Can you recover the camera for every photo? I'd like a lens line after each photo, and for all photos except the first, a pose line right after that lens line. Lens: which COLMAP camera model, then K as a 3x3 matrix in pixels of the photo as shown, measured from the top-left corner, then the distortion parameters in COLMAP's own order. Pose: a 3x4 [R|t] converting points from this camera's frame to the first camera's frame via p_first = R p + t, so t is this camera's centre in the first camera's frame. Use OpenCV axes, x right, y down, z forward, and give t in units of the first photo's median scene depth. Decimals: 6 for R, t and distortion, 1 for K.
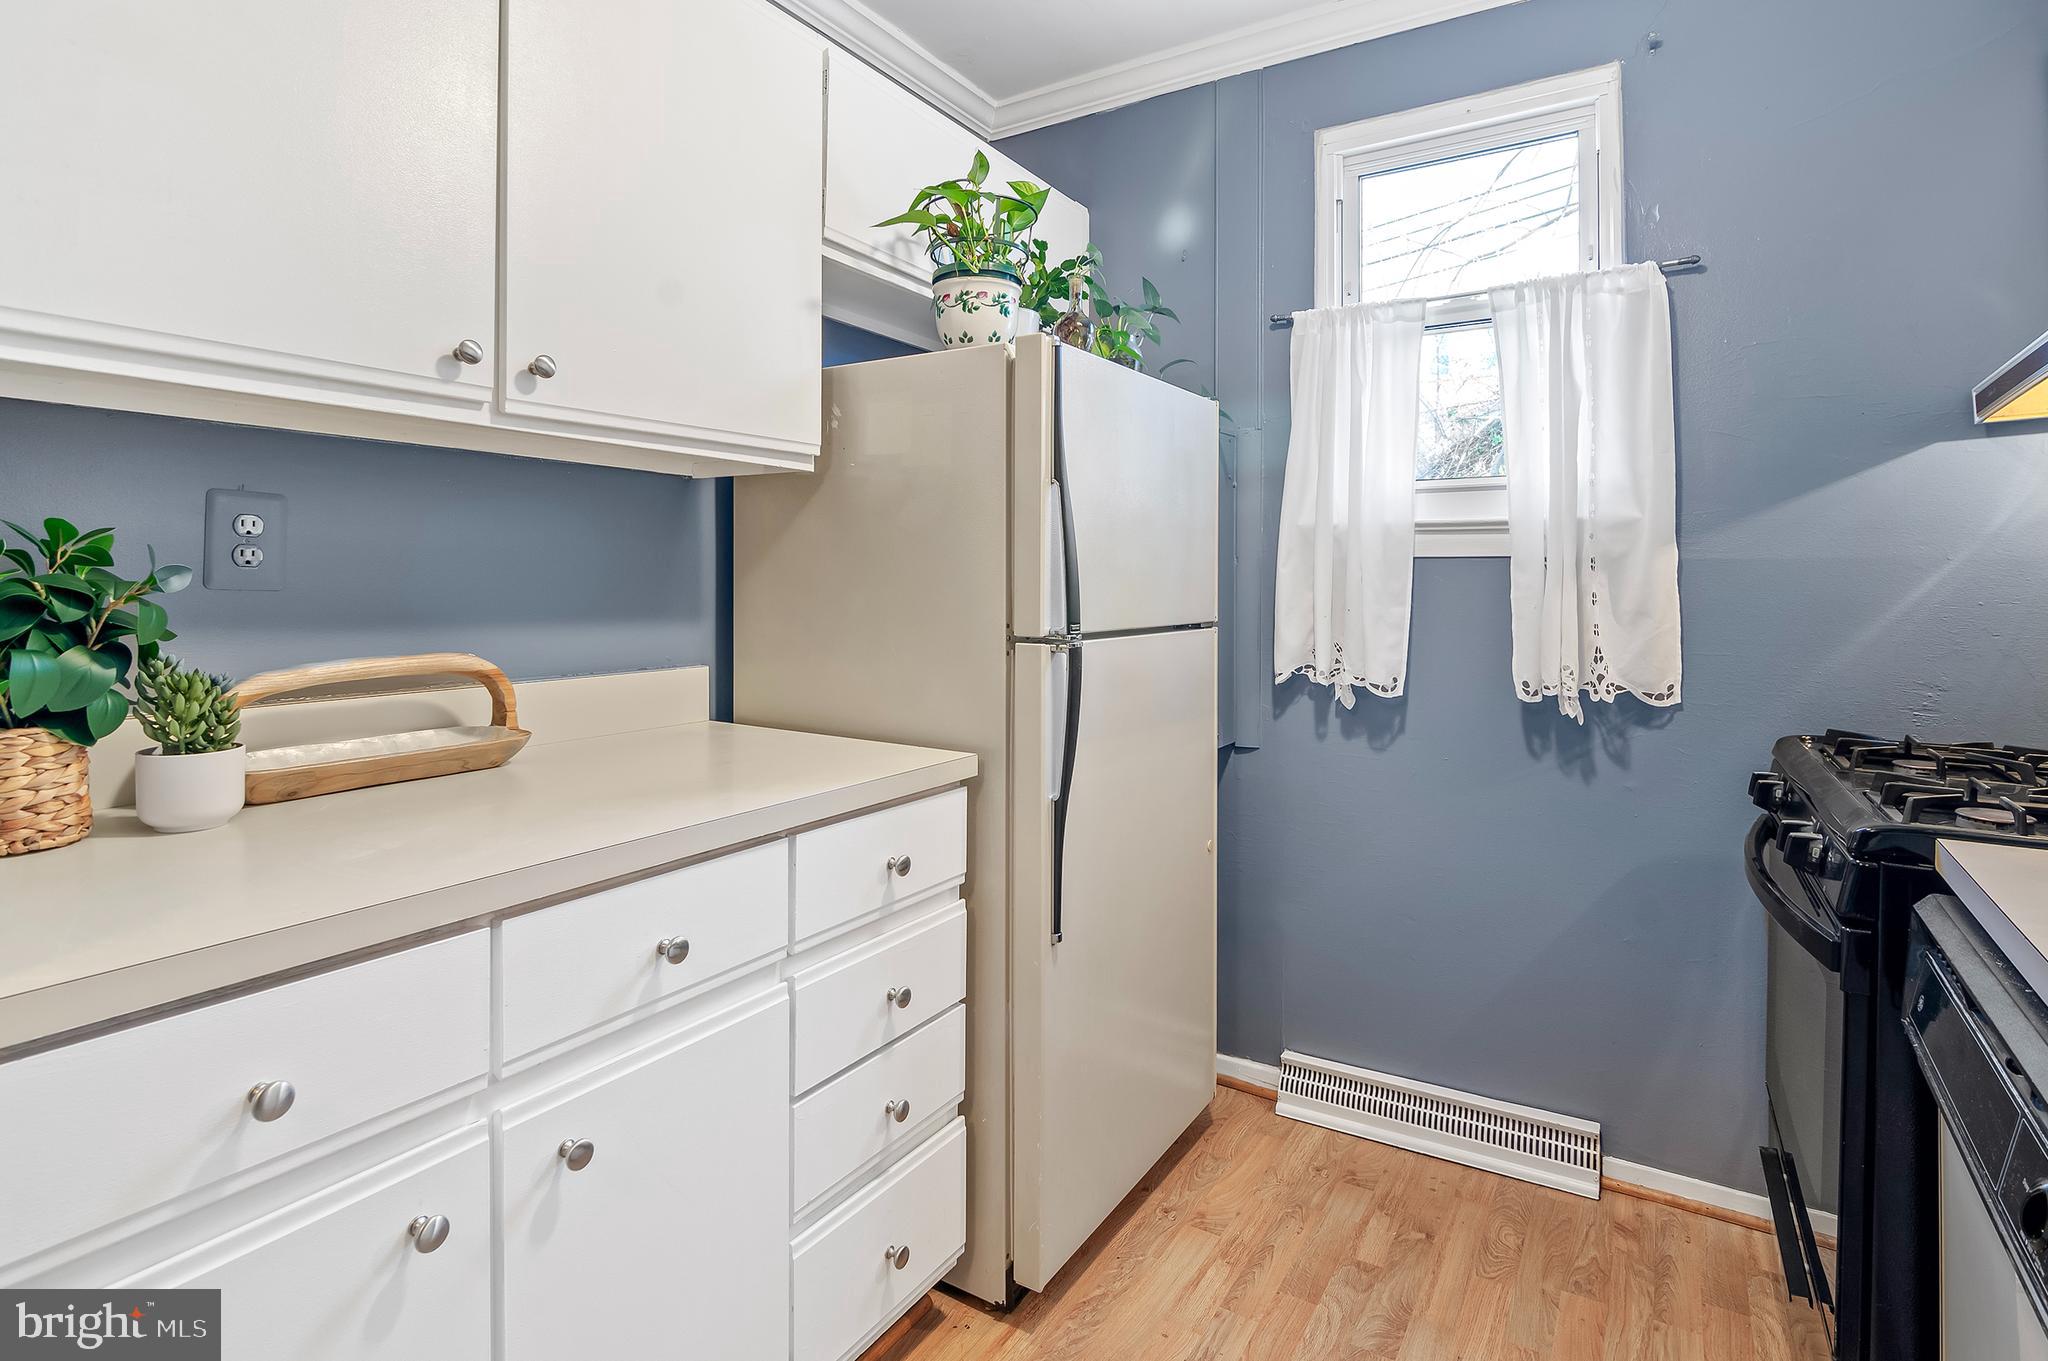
lens RADIAL K [[1025.1, 0, 1023.8], [0, 1025.1, 576.4], [0, 0, 1]] dist [0.000151, -0.004619]
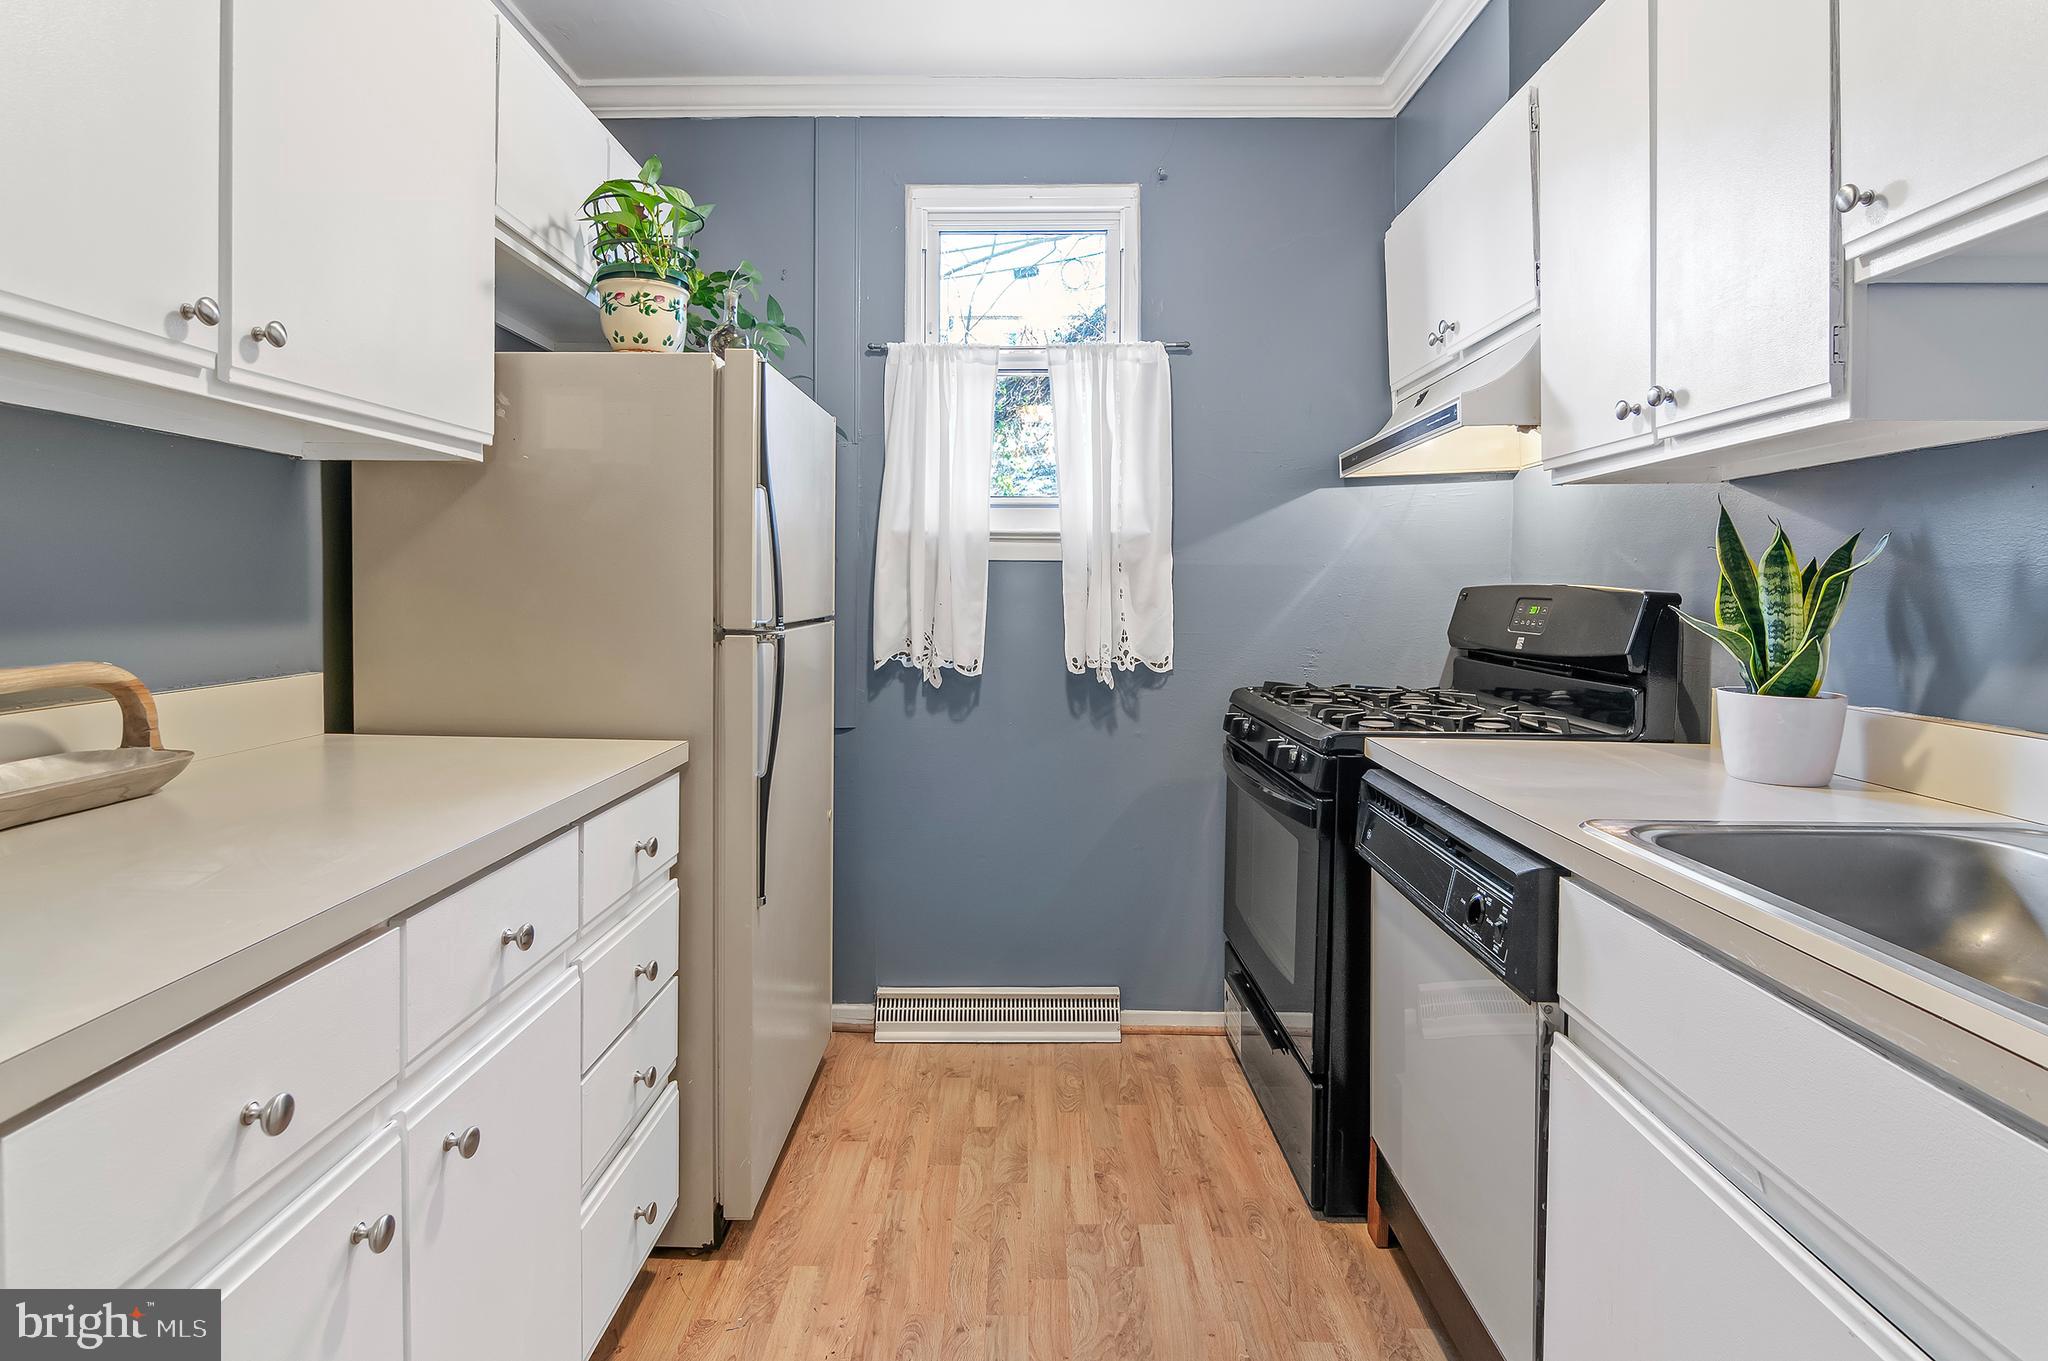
lens RADIAL K [[1035.5, 0, 1000.7], [0, 1035.5, 607.6], [0, 0, 1]] dist [-0.002499, -0.001452]
pose [[0.859077, -0.010093, 0.511747, -0.268452], [-0.005209, 0.999581, 0.028459, 0.002934], [-0.511820, -0.027114, 0.858664, -0.069586]]
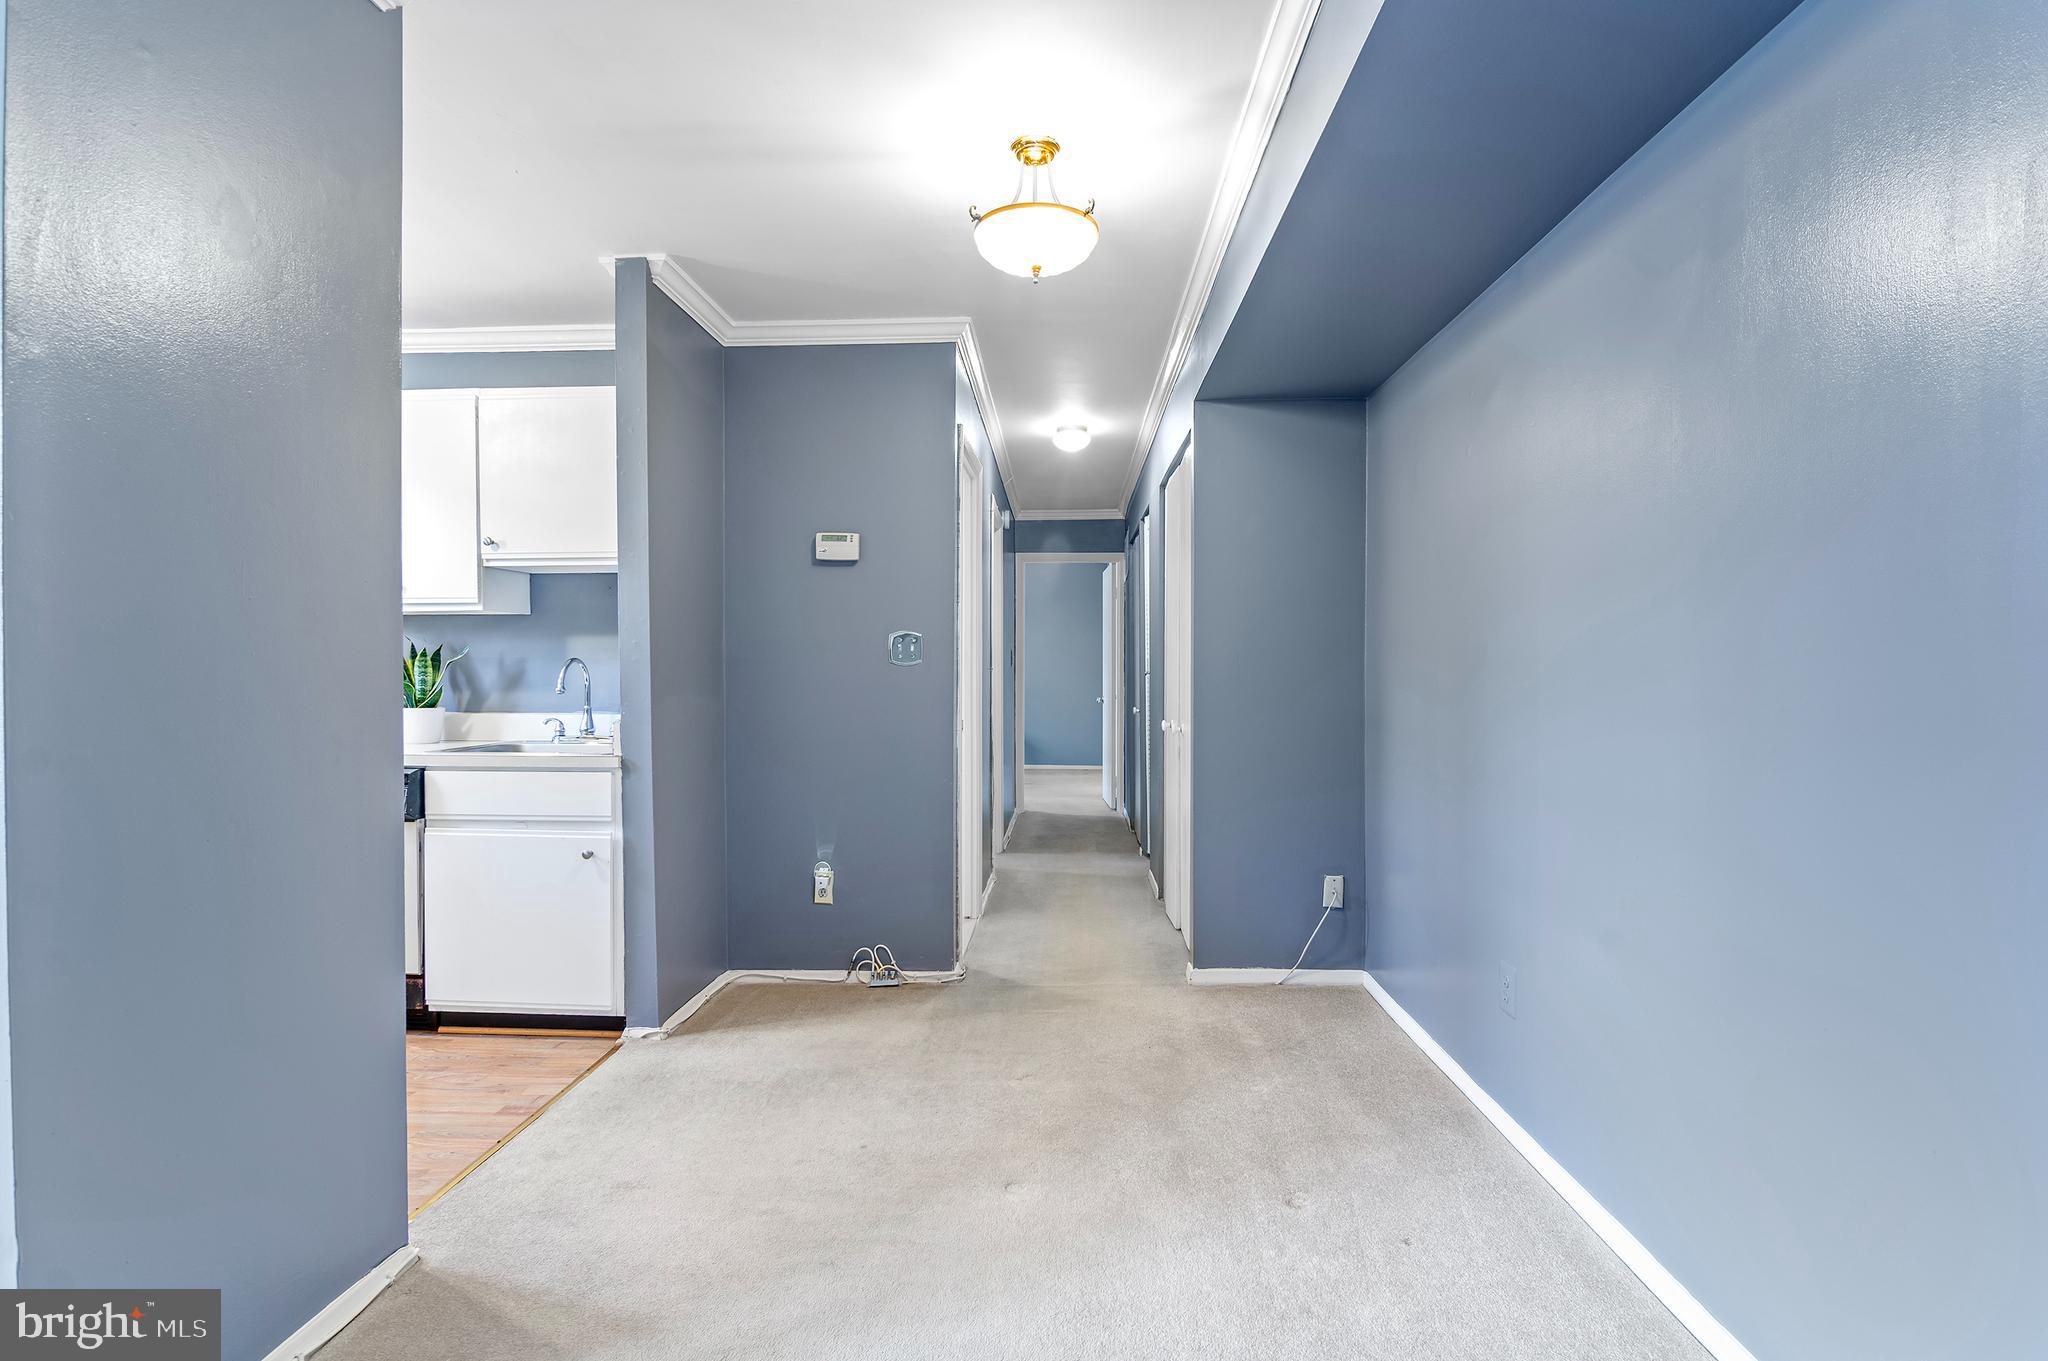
lens RADIAL K [[1005.7, 0, 1024.0], [0, 1005.7, 680.5], [0, 0, 1]] dist [-0.001621, -0.004708]
pose [[-0.484830, -0.013353, 0.874506, -1.594009], [-0.006316, 0.999911, 0.011767, 0.005516], [-0.874586, 0.000182, -0.484871, 0.229010]]
